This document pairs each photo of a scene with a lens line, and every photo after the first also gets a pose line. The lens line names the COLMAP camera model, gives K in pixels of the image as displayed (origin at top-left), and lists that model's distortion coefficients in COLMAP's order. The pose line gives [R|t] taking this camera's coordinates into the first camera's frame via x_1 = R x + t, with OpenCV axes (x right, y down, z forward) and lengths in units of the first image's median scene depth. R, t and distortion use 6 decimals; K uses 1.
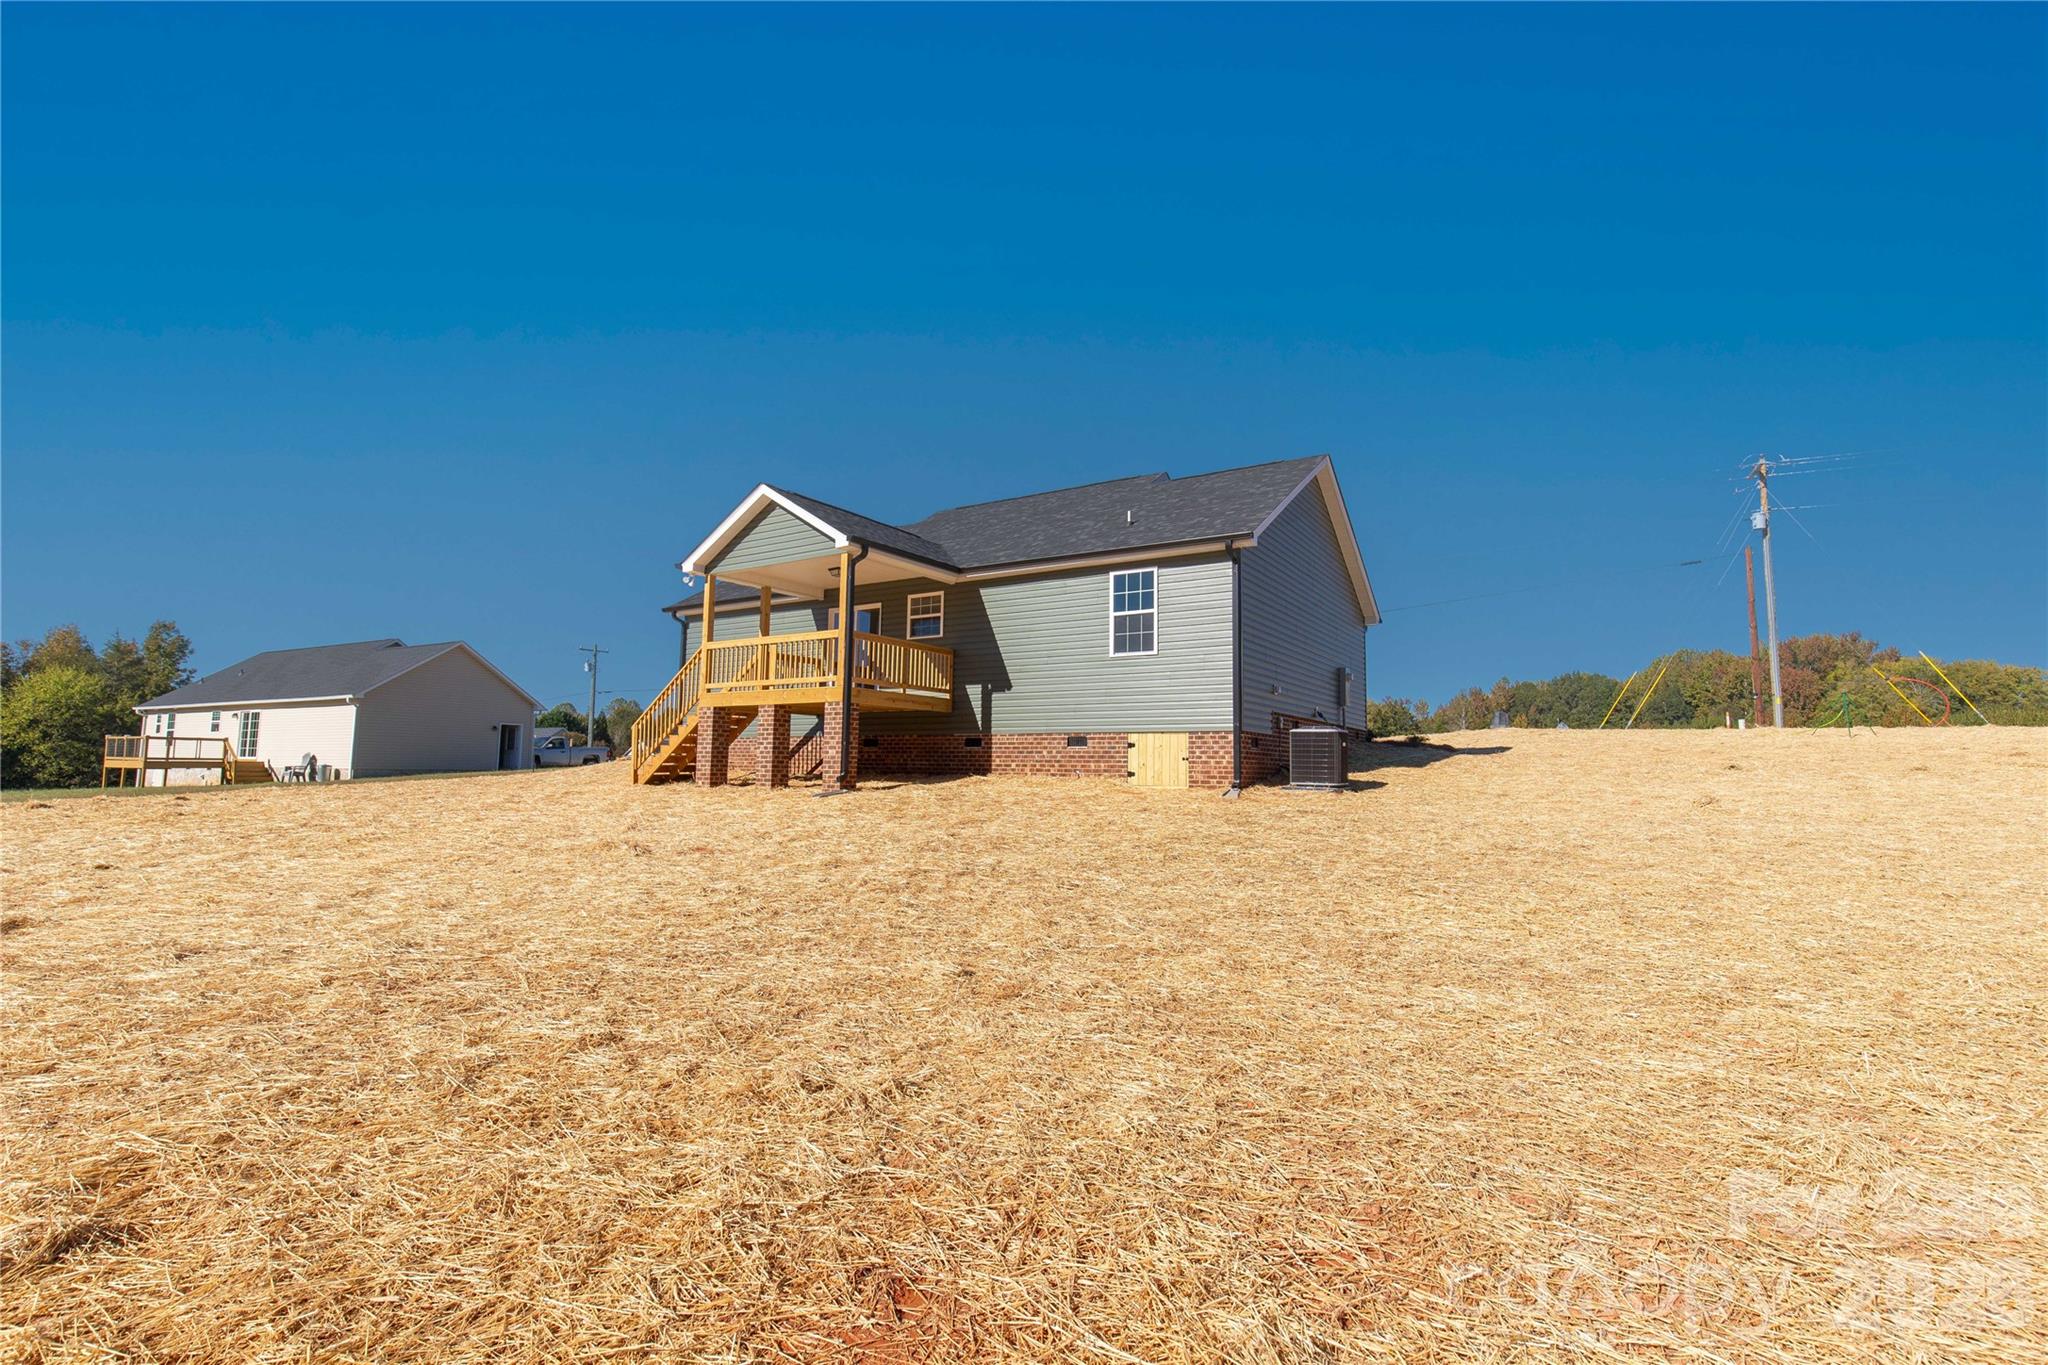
lens RADIAL K [[946.6, 0, 1035.2], [0, 946.6, 687.4], [0, 0, 1]] dist [0.004303, 0.000893]
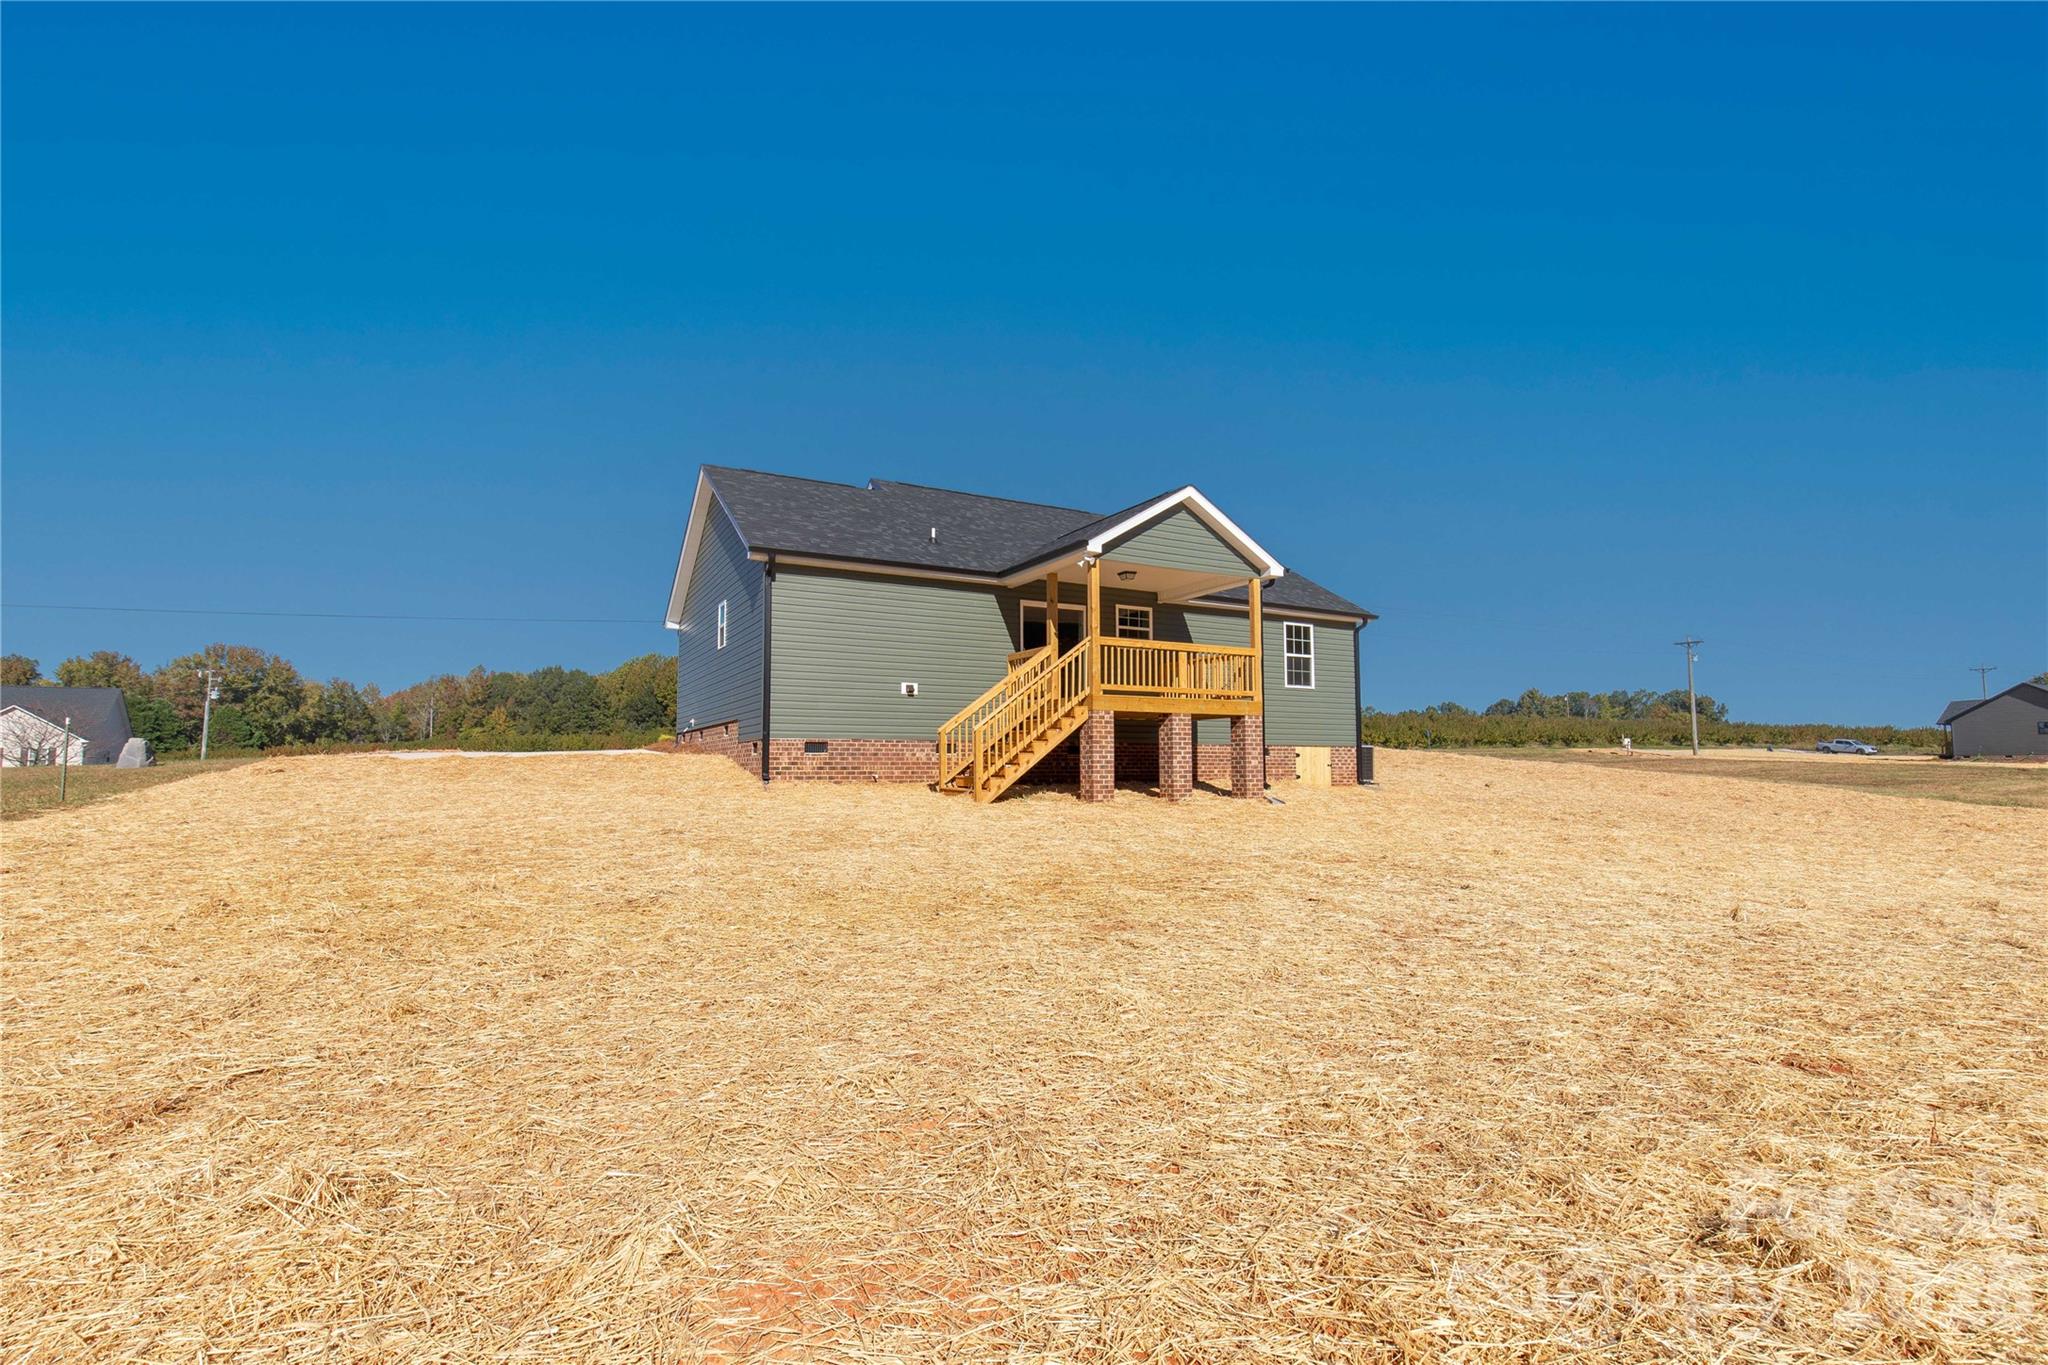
lens RADIAL K [[946.6, 0, 1035.4], [0, 946.6, 677.7], [0, 0, 1]] dist [0.004303, 0.000893]
pose [[0.470100, 0.070429, 0.879799, -1.226552], [-0.070173, 0.996638, -0.042287, 0.034178], [-0.879819, -0.041859, 0.473462, 0.685294]]
